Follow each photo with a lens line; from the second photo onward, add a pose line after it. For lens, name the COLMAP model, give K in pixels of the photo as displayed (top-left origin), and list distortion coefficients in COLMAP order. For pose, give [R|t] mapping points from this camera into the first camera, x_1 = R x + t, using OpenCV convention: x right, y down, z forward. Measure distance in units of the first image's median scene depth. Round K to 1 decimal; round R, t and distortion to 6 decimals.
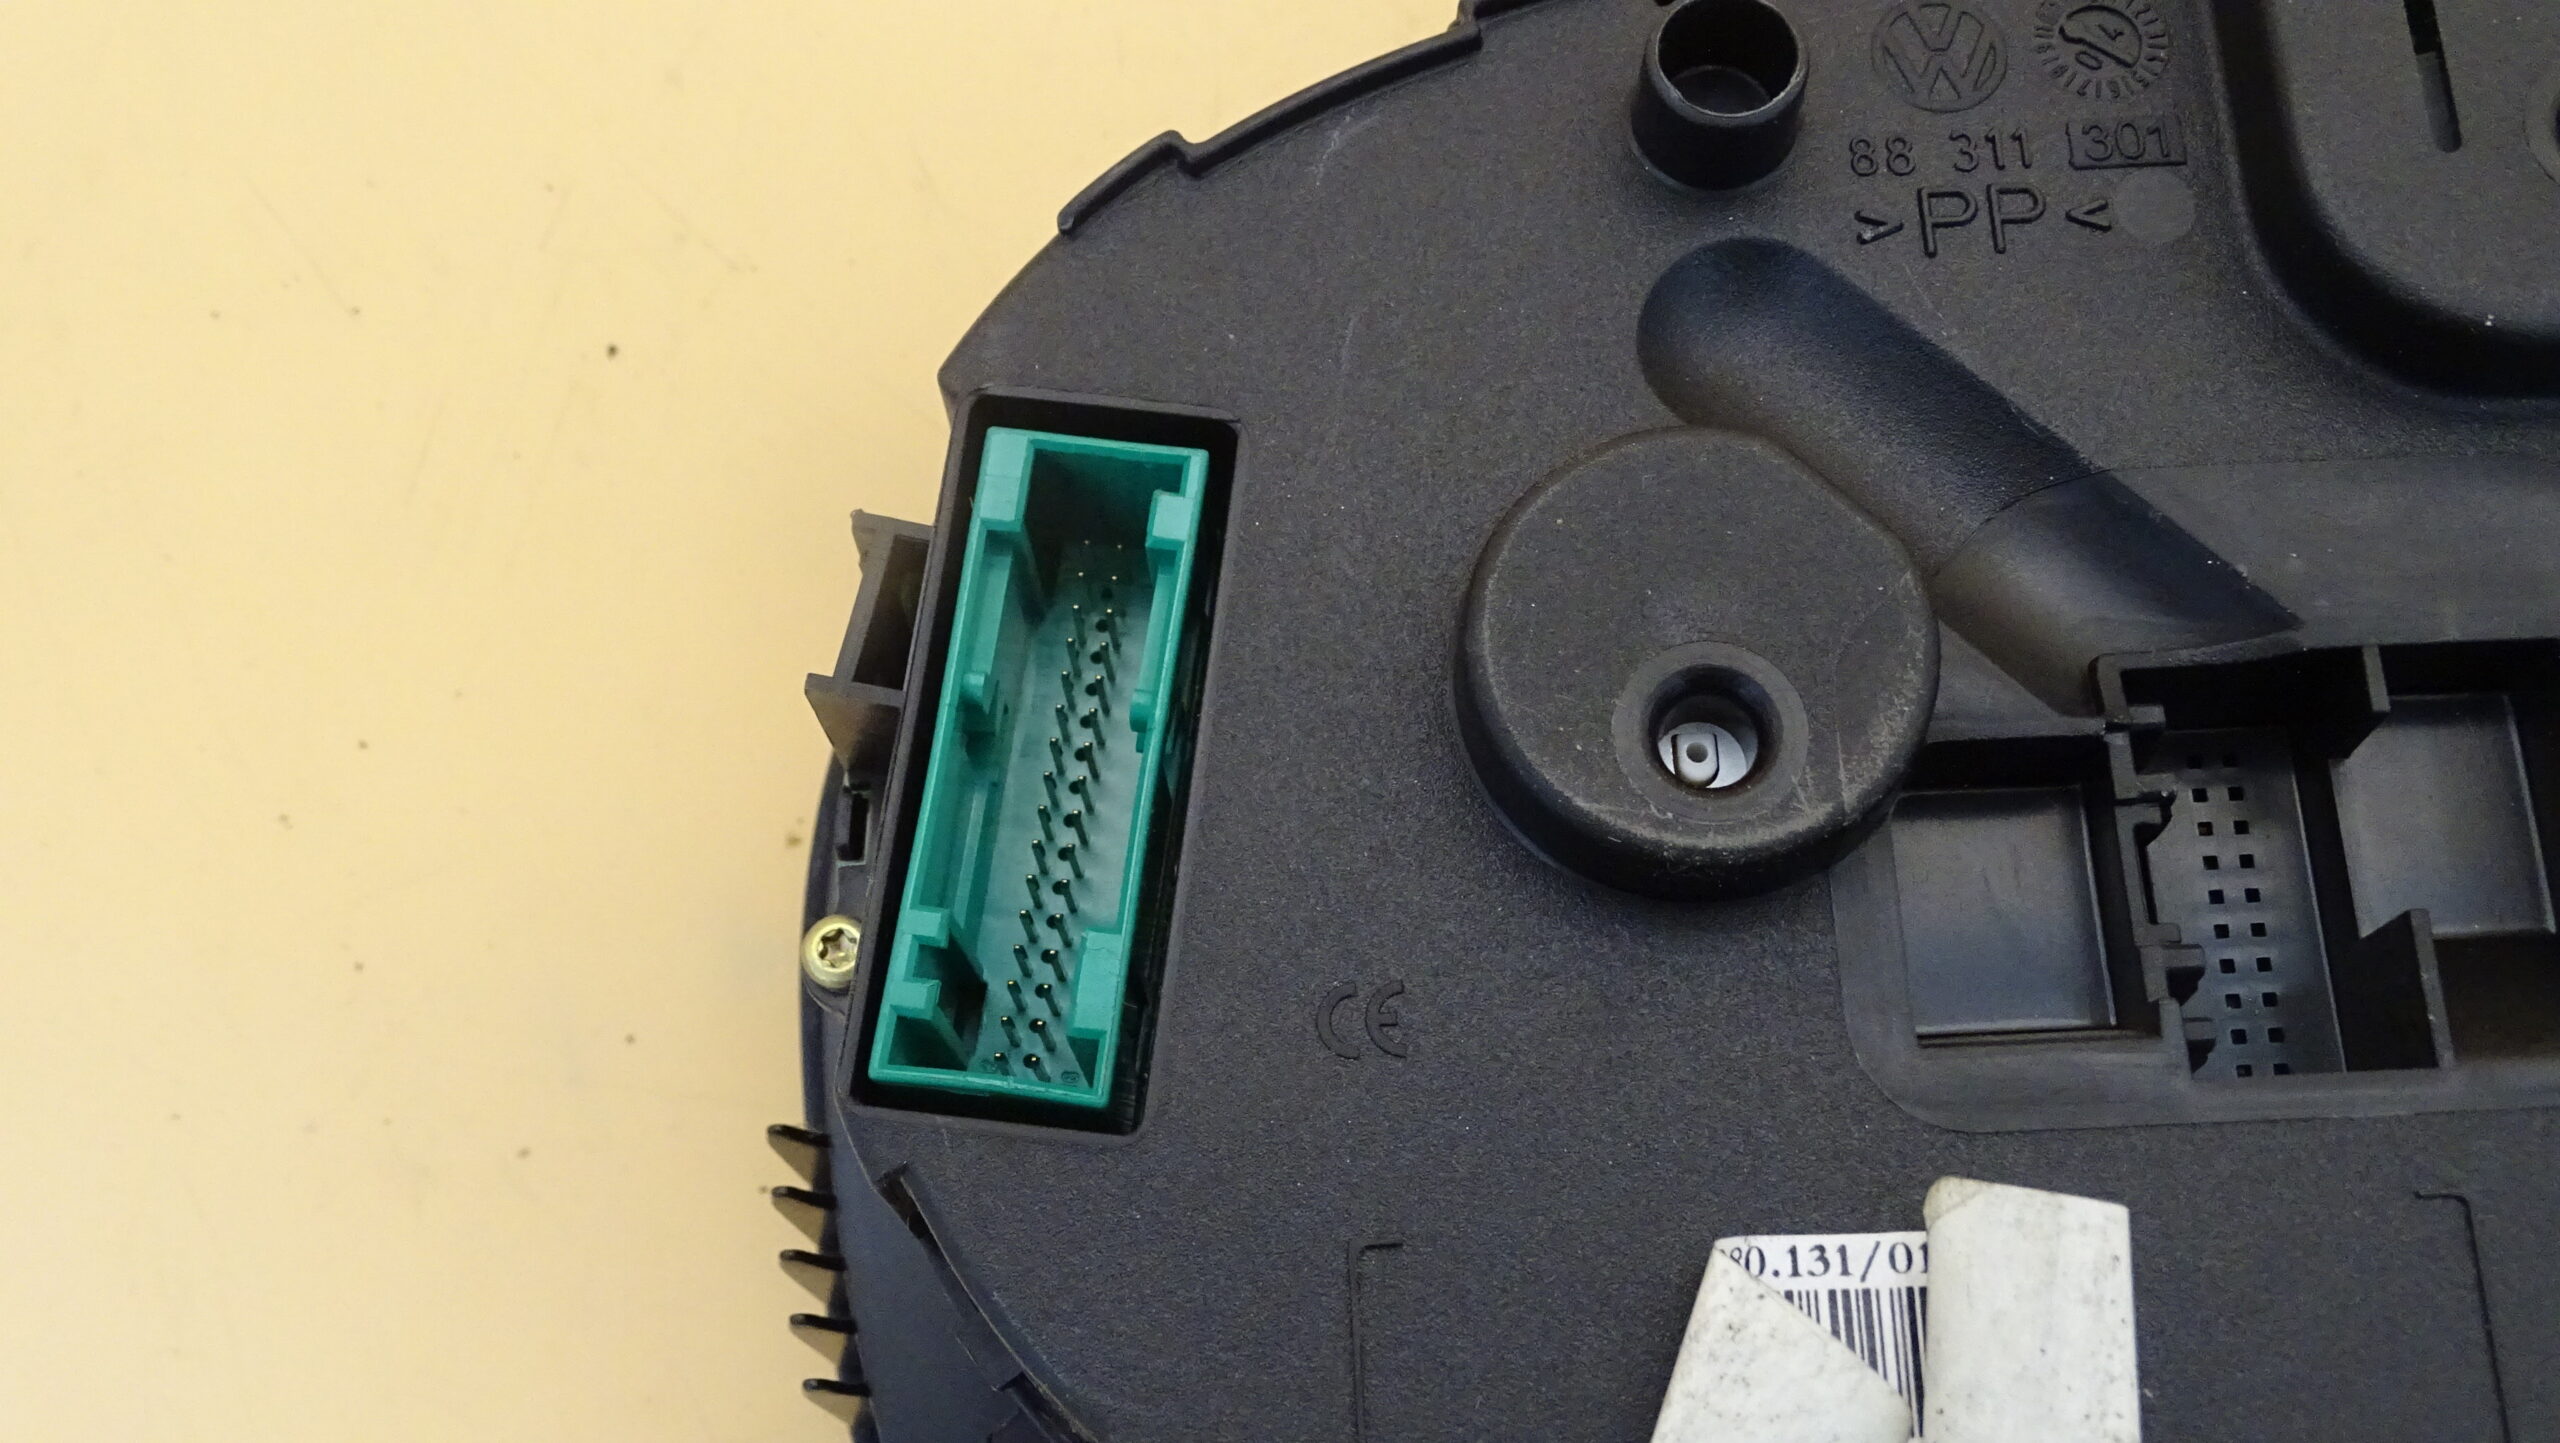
lens RADIAL K [[2552.1, 0, 1280.0], [0, 2552.1, 721.5], [0, 0, 1]] dist [-0.009031, -0.008378]
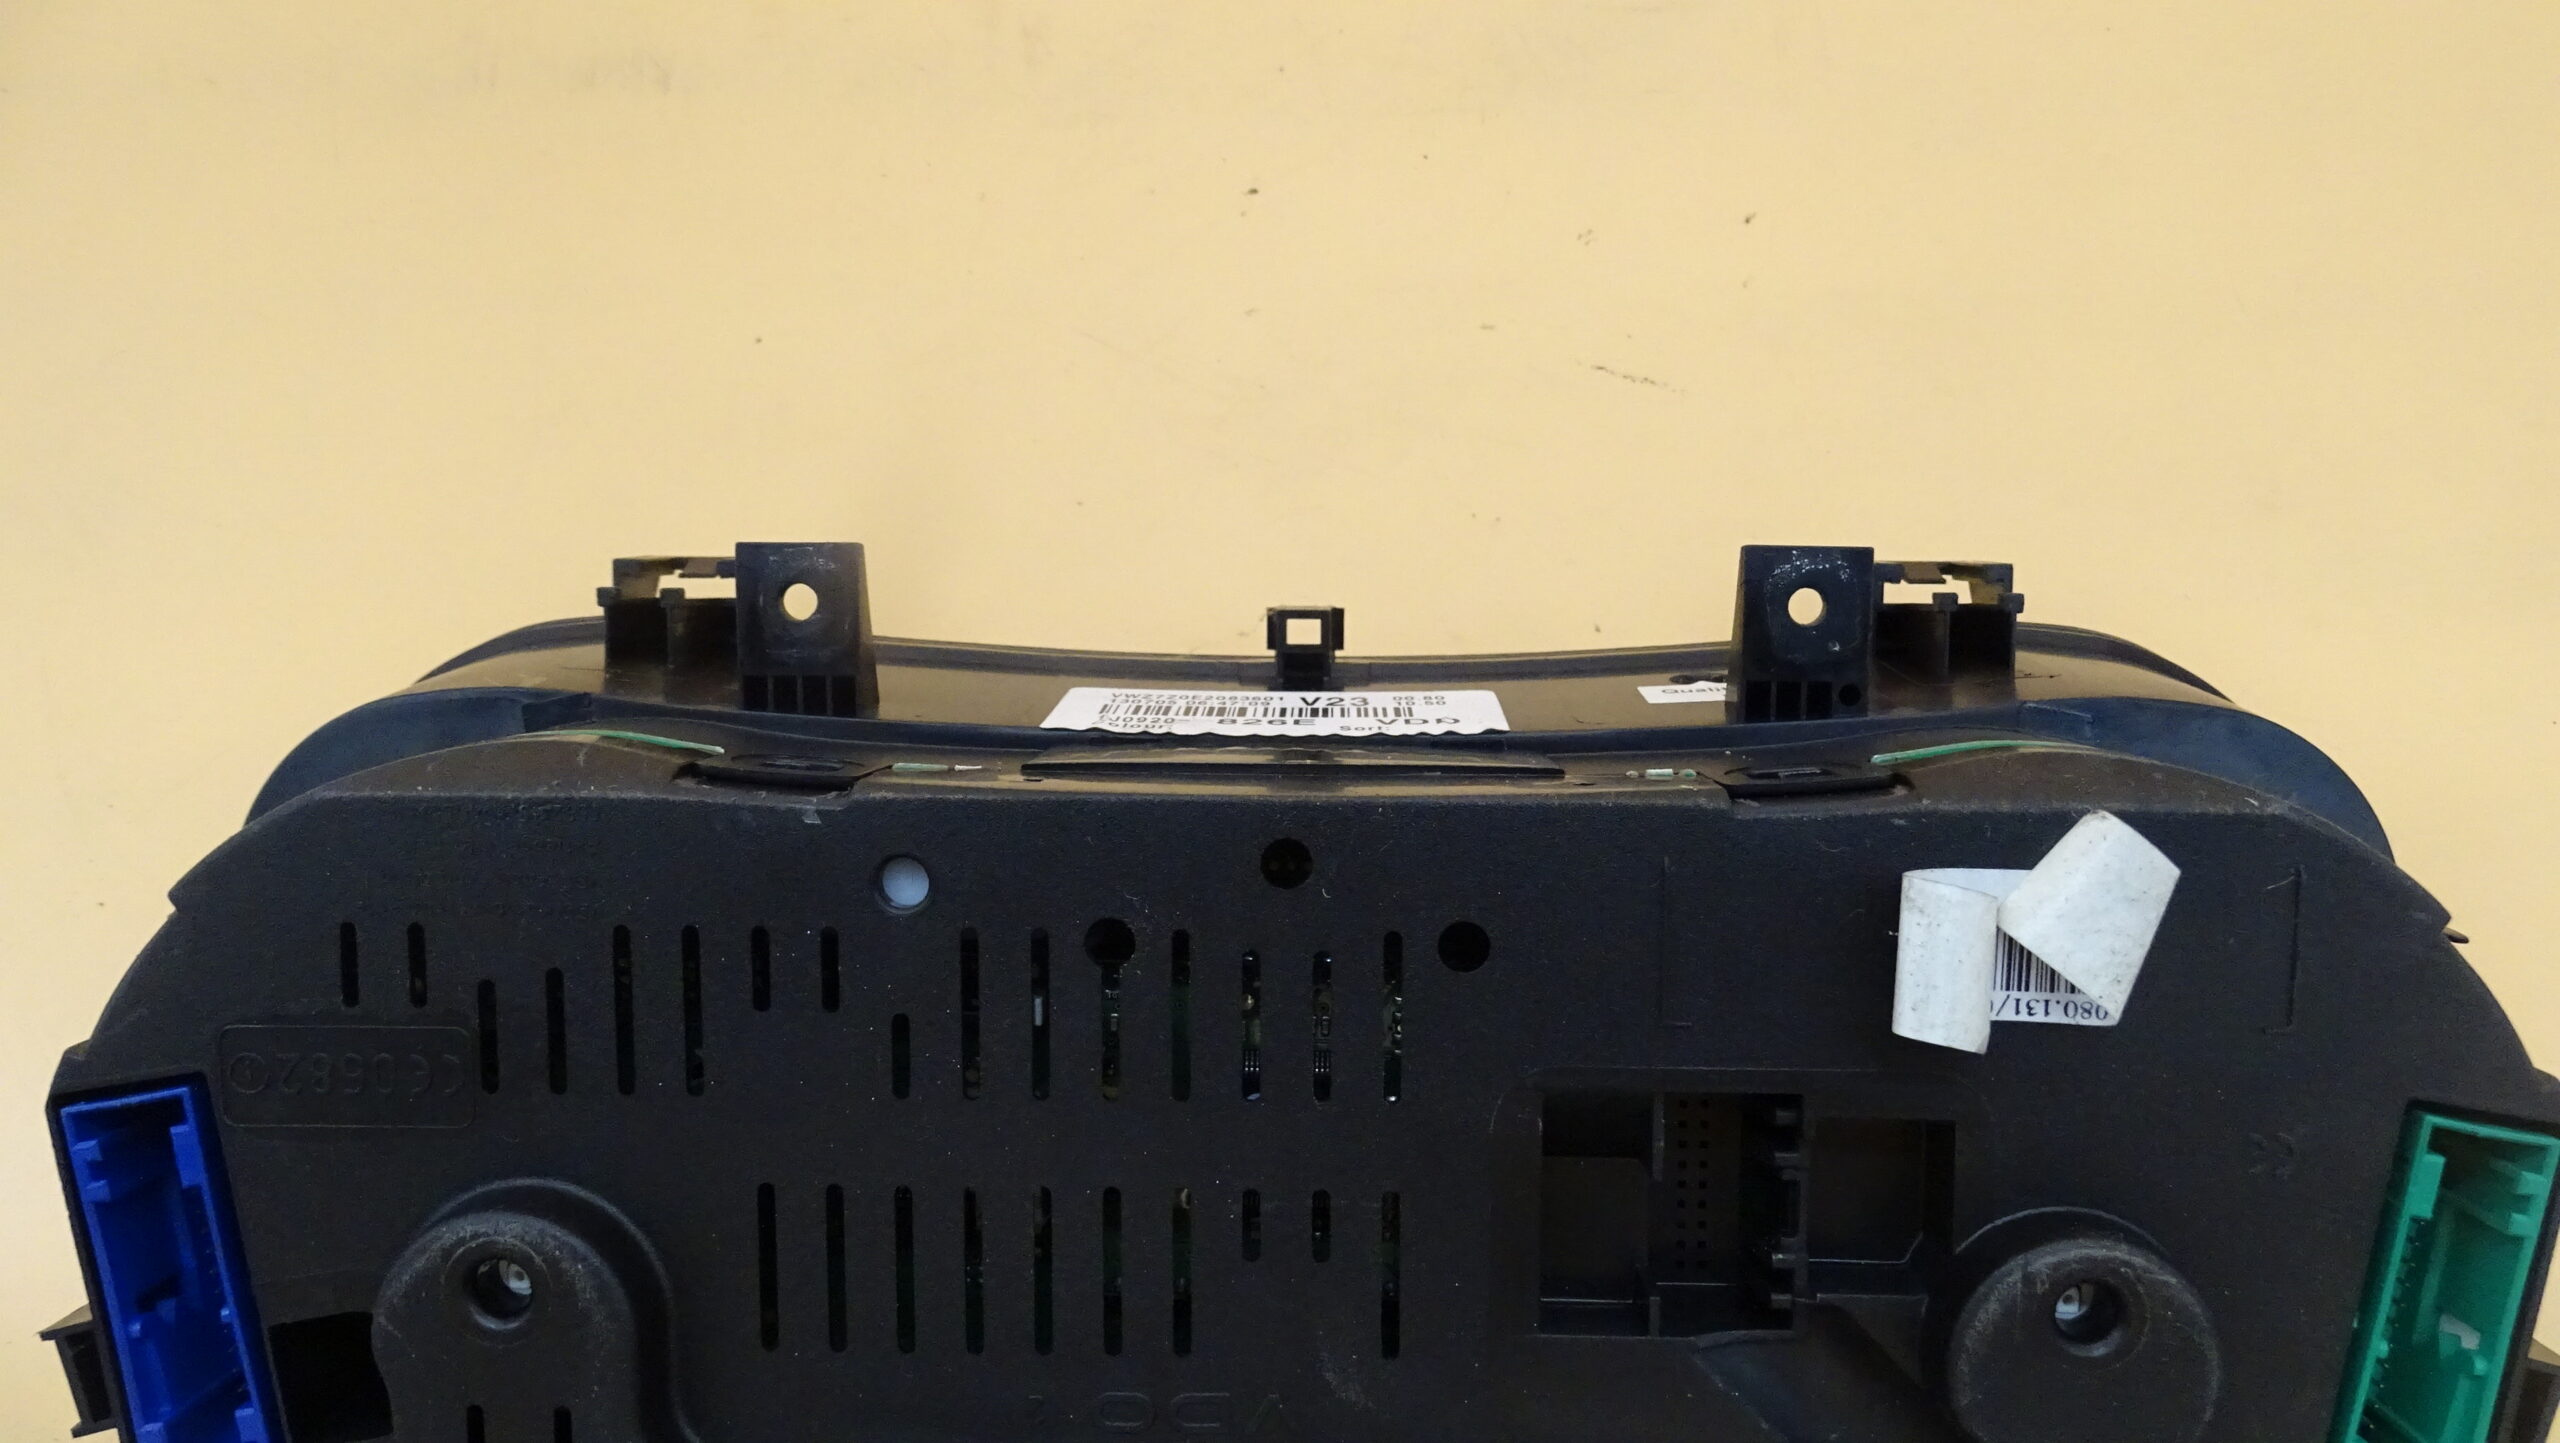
lens RADIAL K [[1812.4, 0, 1280.0], [0, 1812.4, 721.5], [0, 0, 1]] dist [0.043970, -0.073007]
pose [[-0.997106, -0.046284, 0.060317, 0.604348], [0.059627, -0.968266, 0.242704, 0.056269], [0.047170, 0.245598, 0.968223, -0.289432]]
